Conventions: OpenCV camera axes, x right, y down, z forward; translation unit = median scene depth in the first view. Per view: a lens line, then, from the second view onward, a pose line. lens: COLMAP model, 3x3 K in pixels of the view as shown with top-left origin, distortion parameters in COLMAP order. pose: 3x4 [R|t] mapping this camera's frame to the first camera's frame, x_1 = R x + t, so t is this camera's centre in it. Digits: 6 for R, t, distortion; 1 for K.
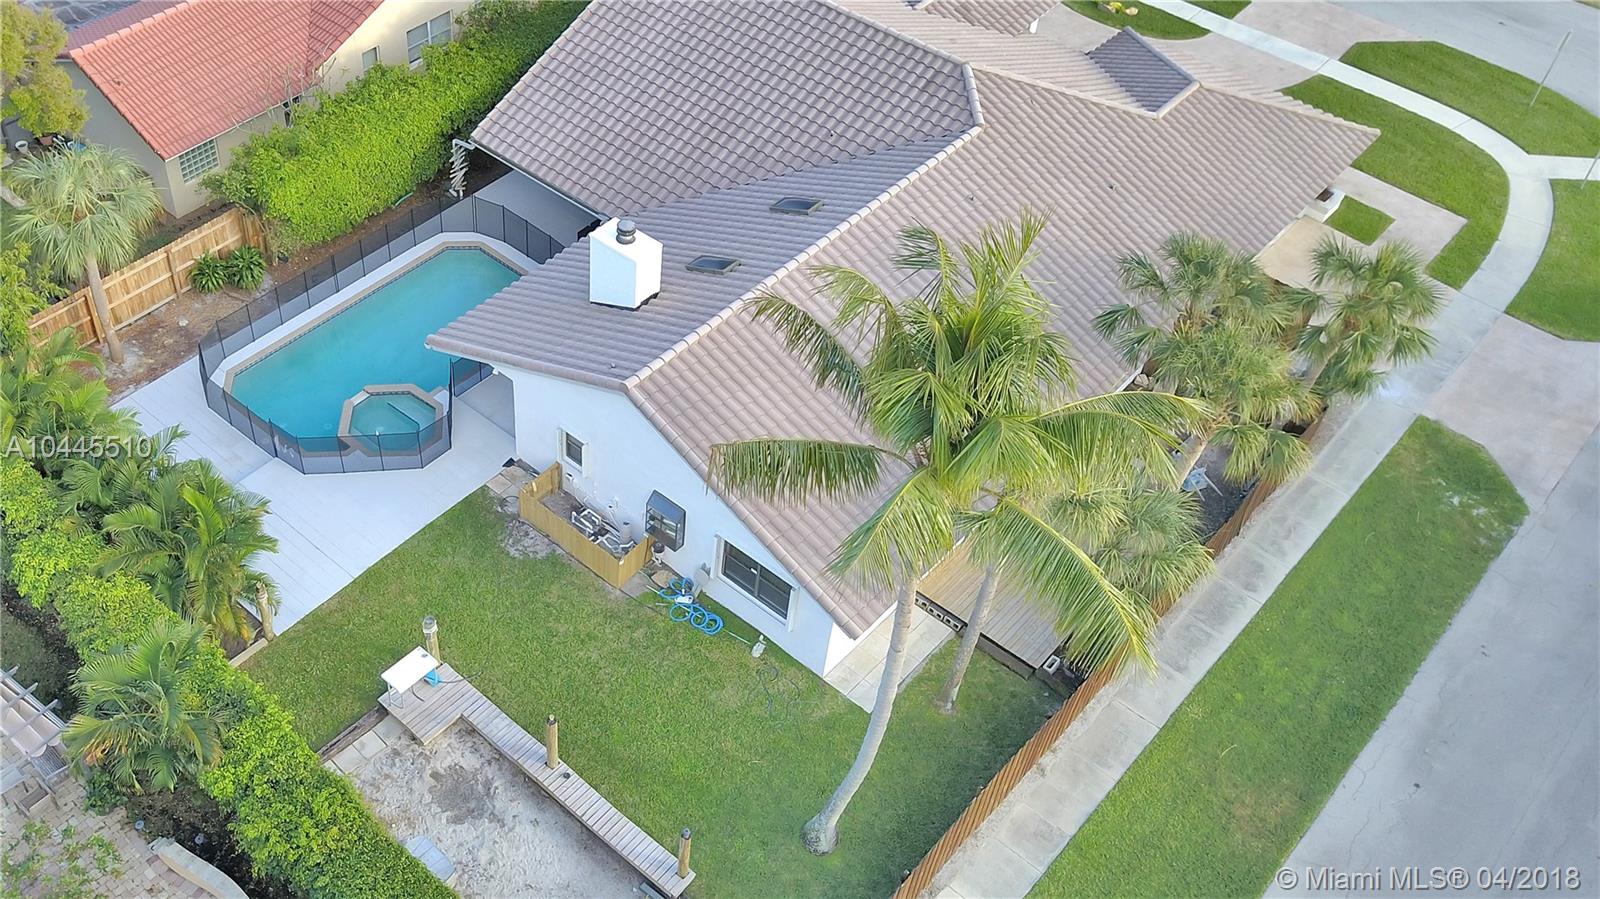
lens RADIAL K [[1501.8, 0, 619.0], [0, 1501.8, 453.4], [0, 0, 1]] dist [0.014486, 0.000000]
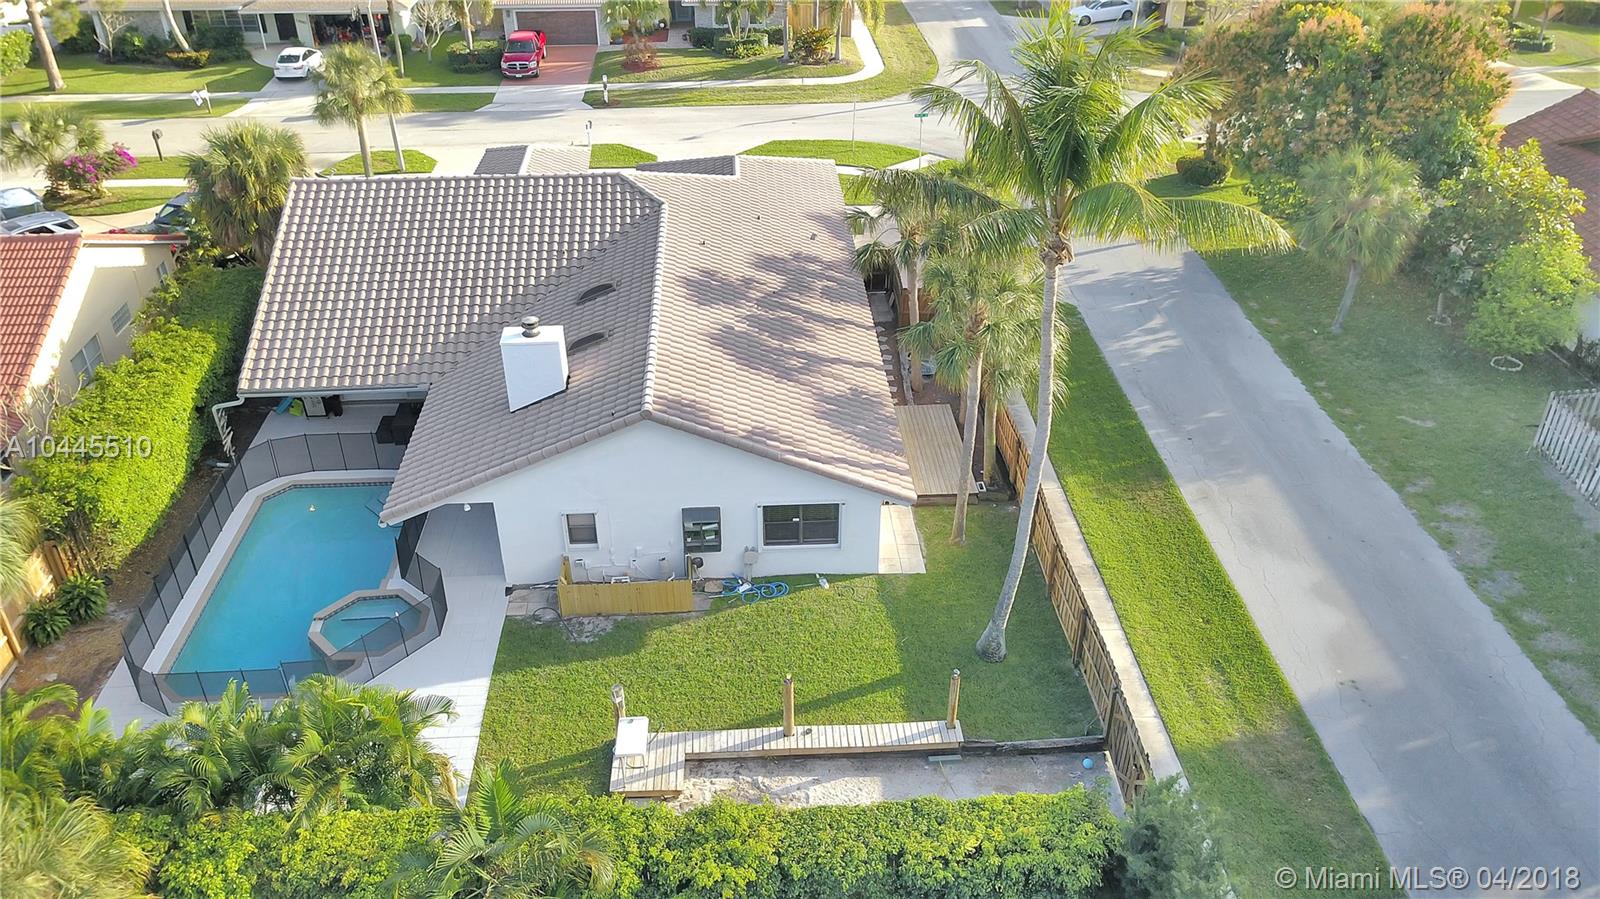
lens RADIAL K [[1229.3, 0, 797.8], [0, 1229.3, 446.8], [0, 0, 1]] dist [-0.003671, 0.001074]
pose [[0.684333, -0.397635, 0.611207, -0.439072], [0.531866, 0.845613, -0.045366, 0.070198], [-0.498805, 0.356126, 0.790170, 0.215044]]
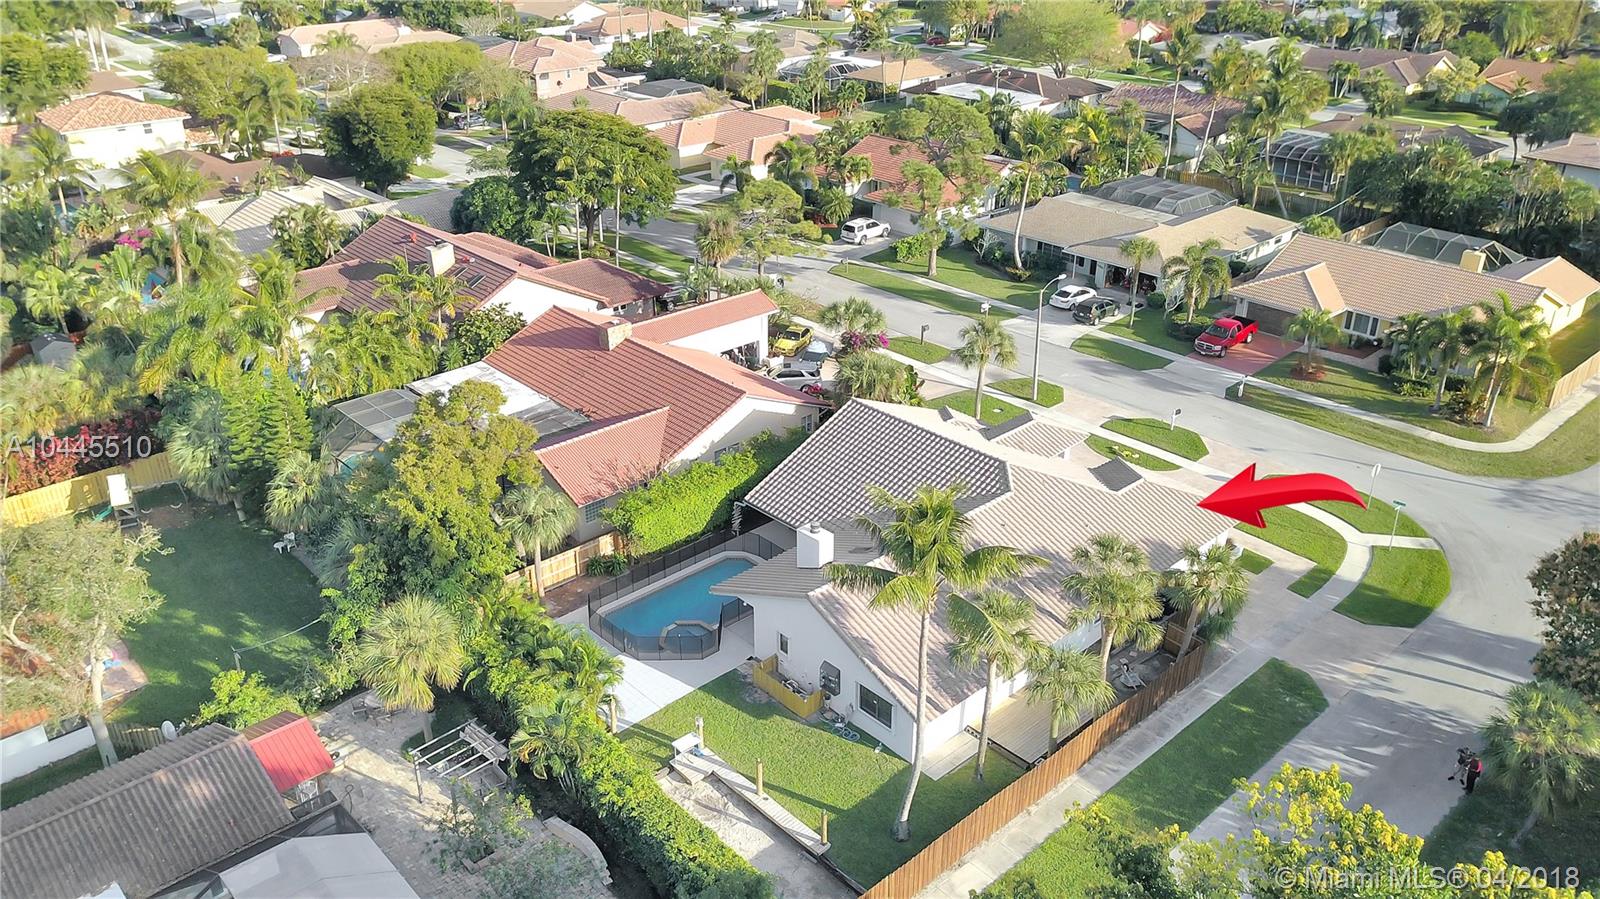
lens RADIAL K [[1221.2, 0, 809.4], [0, 1221.2, 452.9], [0, 0, 1]] dist [0.001638, -0.001627]
pose [[0.997218, 0.018982, -0.072077, 0.105596], [-0.042272, 0.940498, -0.337160, 0.283381], [0.061389, 0.339269, 0.938684, -0.495372]]
